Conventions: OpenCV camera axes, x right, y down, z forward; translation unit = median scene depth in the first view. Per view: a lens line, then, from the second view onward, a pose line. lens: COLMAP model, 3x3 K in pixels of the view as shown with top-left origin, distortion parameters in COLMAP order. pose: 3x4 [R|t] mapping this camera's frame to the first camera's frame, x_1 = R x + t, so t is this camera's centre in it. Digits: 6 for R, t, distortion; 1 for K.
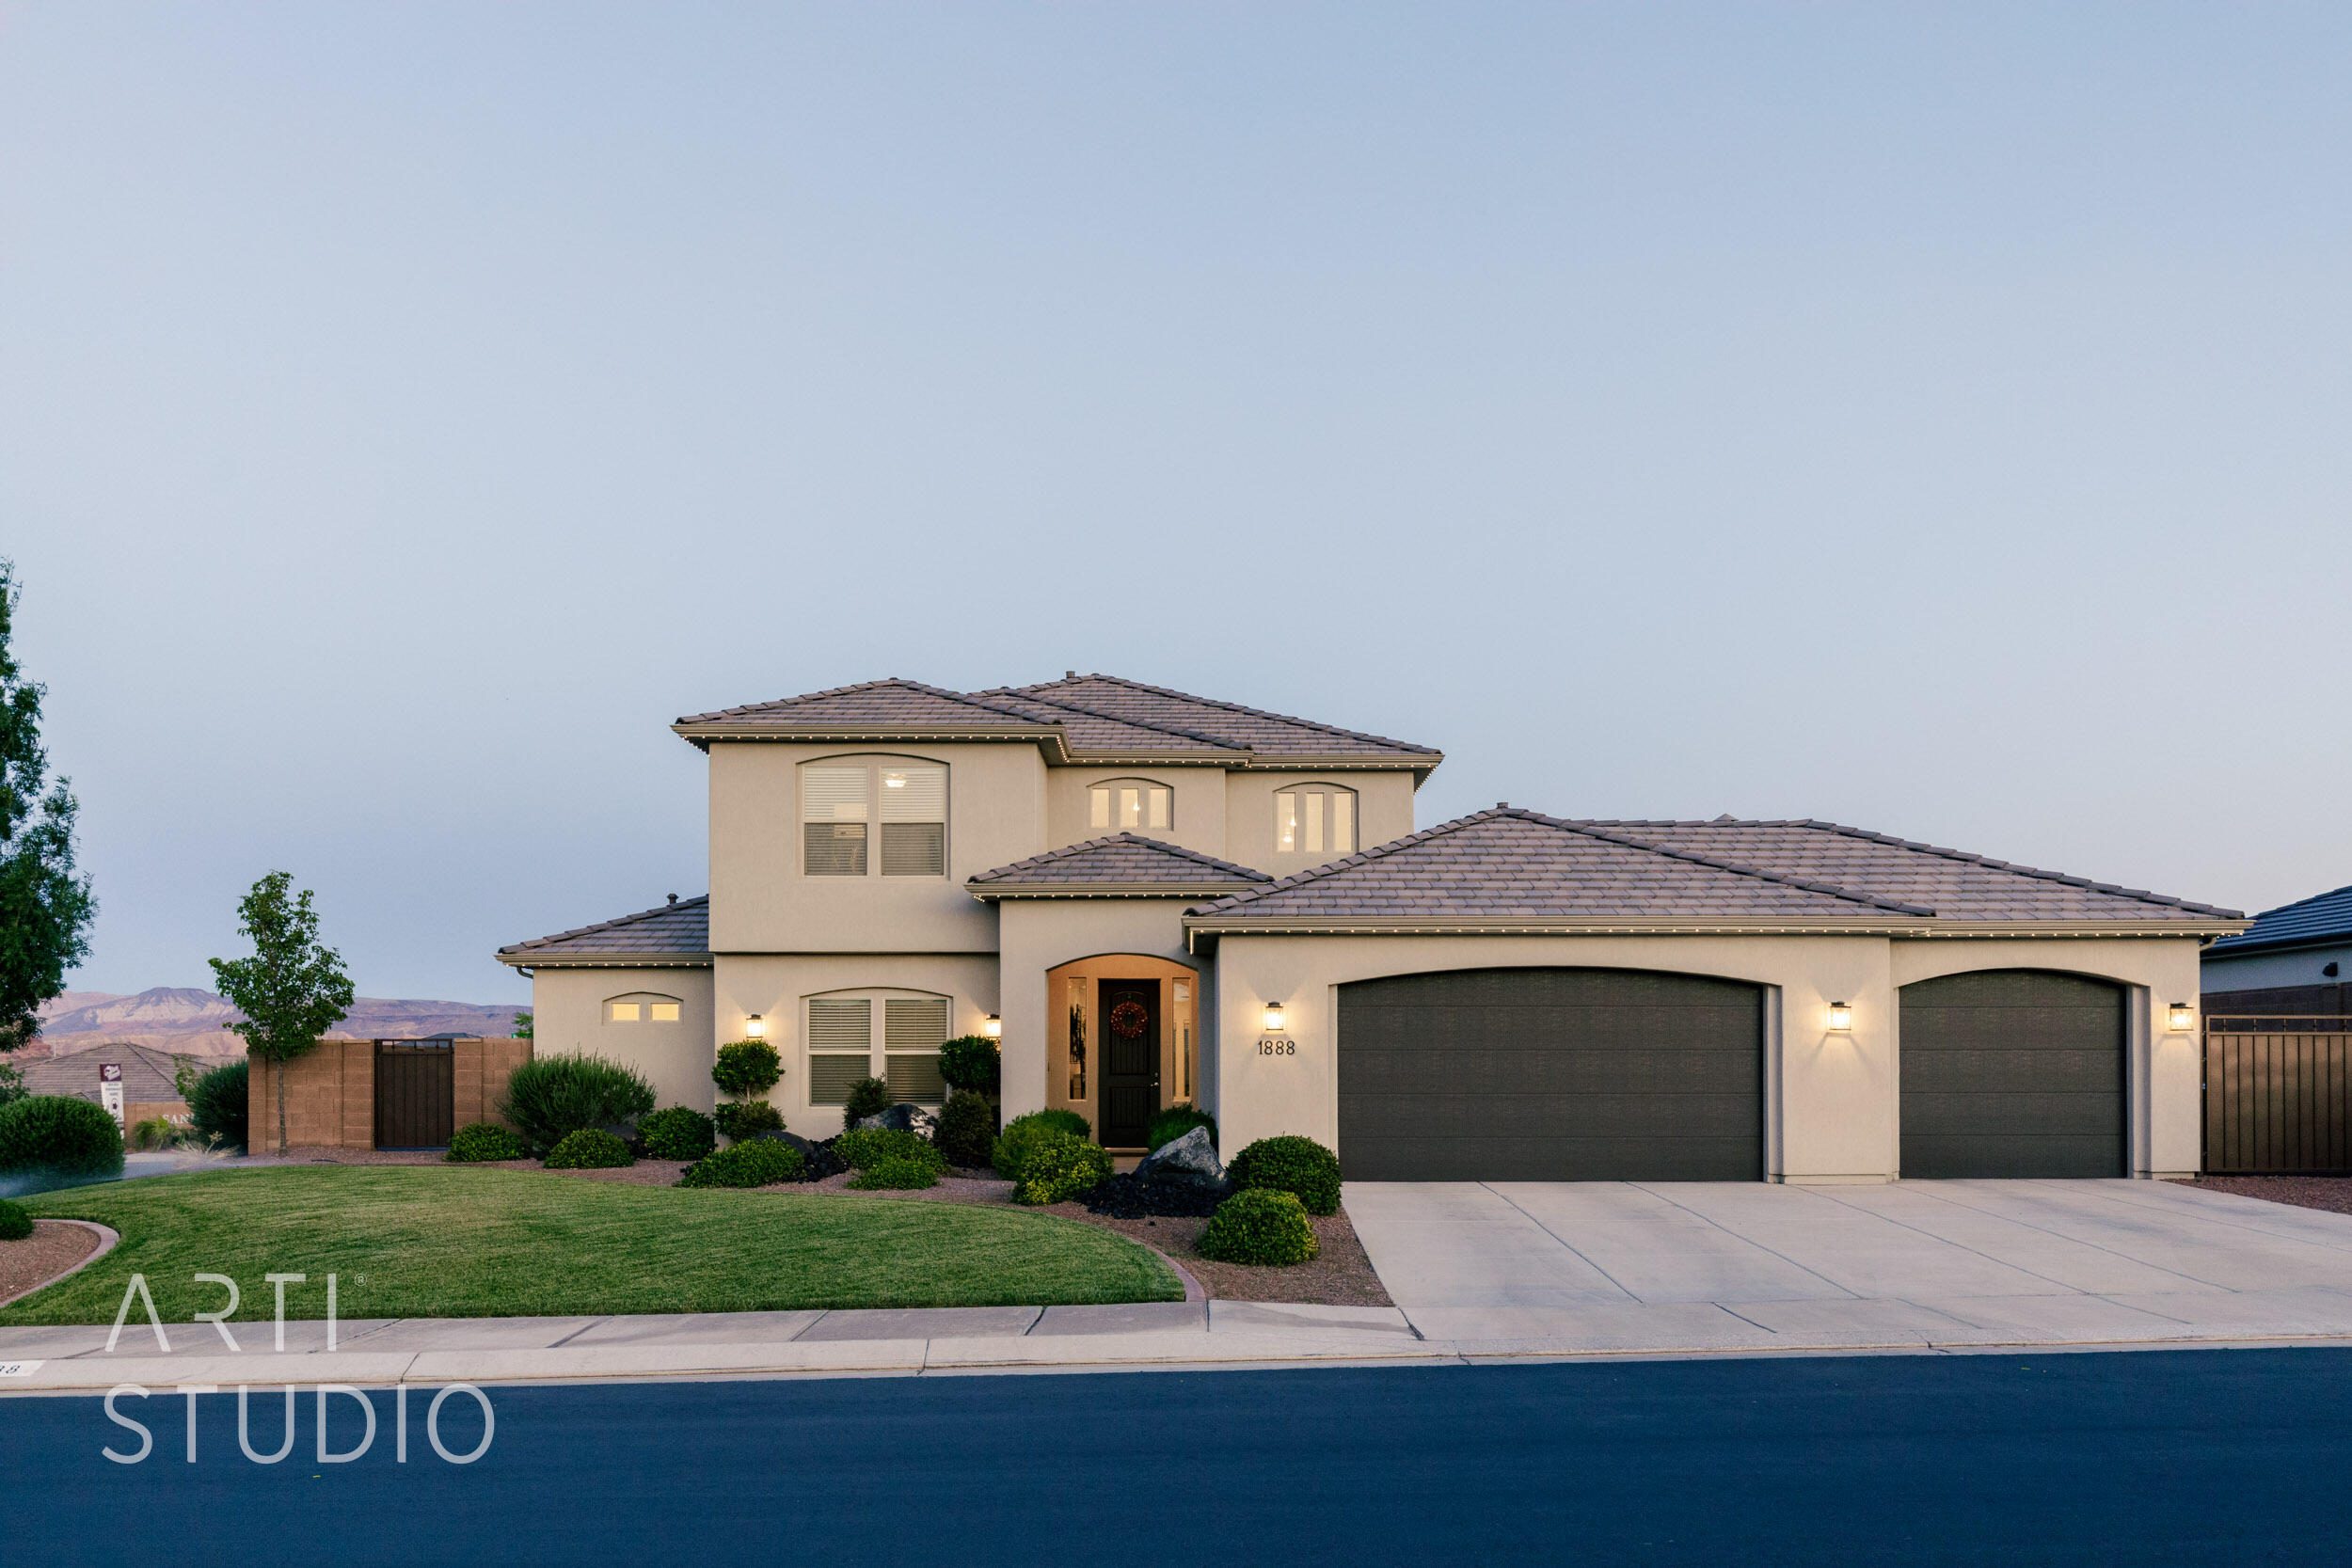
lens RADIAL K [[2017.1, 0, 1176.3], [0, 2017.1, 786.0], [0, 0, 1]] dist [0.027217, -0.006870]
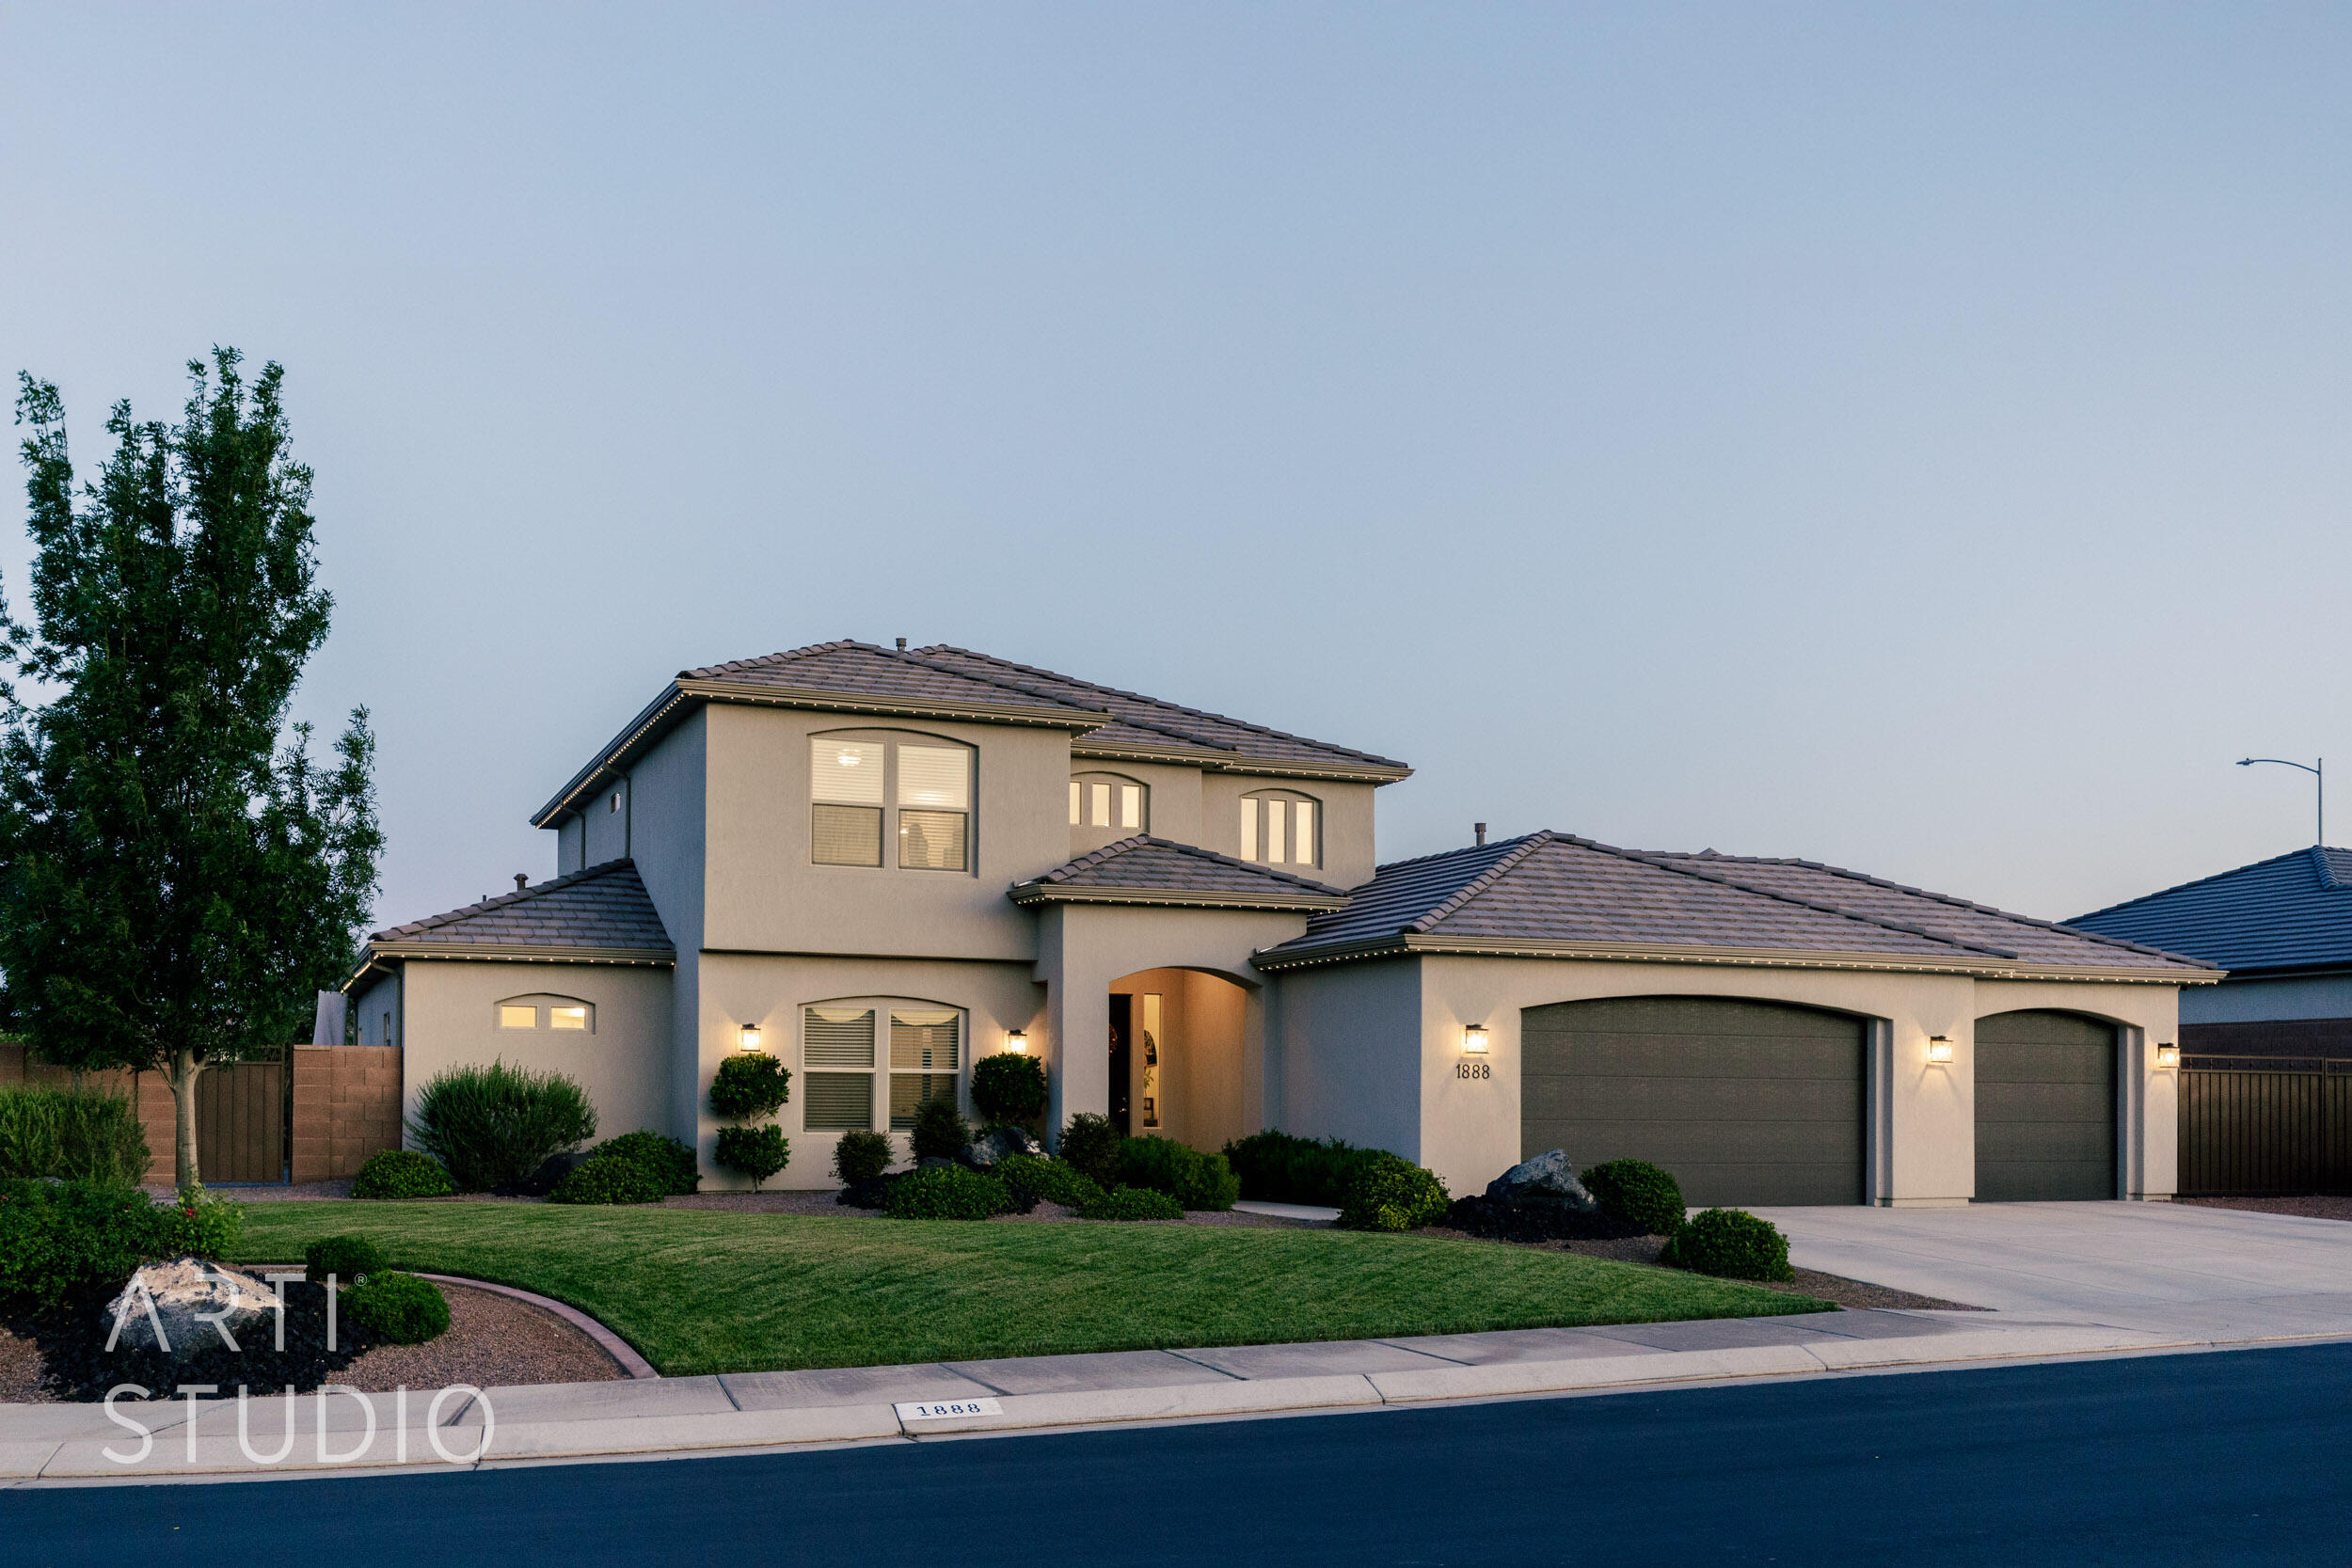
lens RADIAL K [[2384.4, 0, 1176.4], [0, 2384.4, 780.9], [0, 0, 1]] dist [0.033909, 0.000000]
pose [[0.917432, 0.061977, 0.393037, -0.526079], [-0.064059, 0.997915, -0.007833, 0.007753], [-0.392703, -0.017991, 0.919489, -0.000314]]
